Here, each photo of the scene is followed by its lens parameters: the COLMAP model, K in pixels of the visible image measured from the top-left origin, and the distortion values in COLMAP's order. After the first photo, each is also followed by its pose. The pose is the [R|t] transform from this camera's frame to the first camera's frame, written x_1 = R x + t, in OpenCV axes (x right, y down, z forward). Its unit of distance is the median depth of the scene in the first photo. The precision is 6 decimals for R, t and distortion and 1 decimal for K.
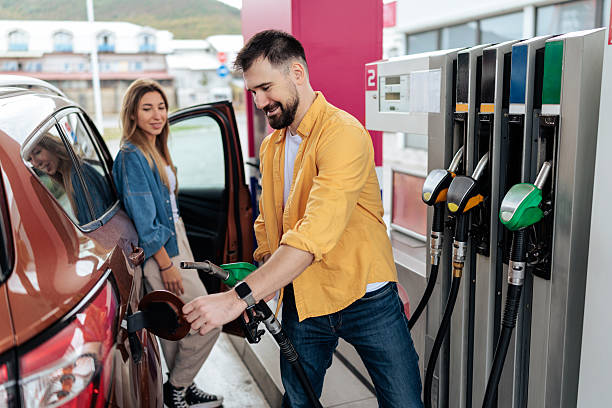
lens RADIAL K [[593.3, 0, 306.0], [0, 593.3, 204.0], [0, 0, 1]] dist [0.000068, 0.012194]
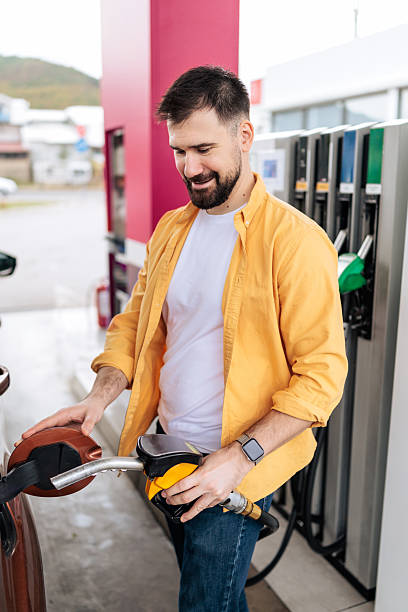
lens RADIAL K [[626.8, 0, 204.0], [0, 626.8, 306.0], [0, 0, 1]] dist [0.013736, 0.013060]
pose [[0.998392, 0.014789, 0.054729, 0.020049], [-0.016232, 0.999530, 0.026018, 0.027156], [-0.054319, -0.026864, 0.998162, -0.129967]]
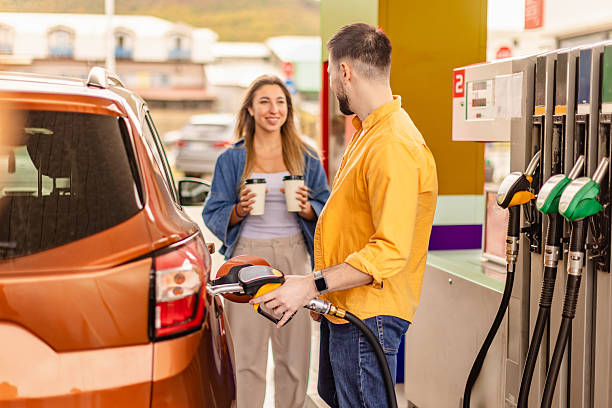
lens RADIAL K [[984.0, 0, 306.0], [0, 984.0, 204.0], [0, 0, 1]] dist [0.011546, 0.053306]
pose [[0.993247, 0.034283, -0.110838, 0.055059], [-0.046373, 0.993025, -0.108402, 0.161783], [0.106348, 0.112810, 0.987909, -0.554880]]
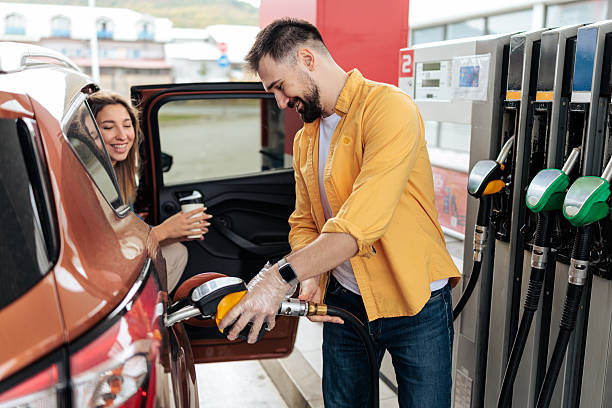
lens RADIAL K [[586.9, 0, 306.0], [0, 586.9, 204.0], [0, 0, 1]] dist [0.000557, 0.003890]
pose [[0.999463, 0.027041, 0.018531, -0.068961], [-0.027237, 0.999575, 0.010361, 0.008141], [-0.018243, -0.010860, 0.999775, 0.061170]]
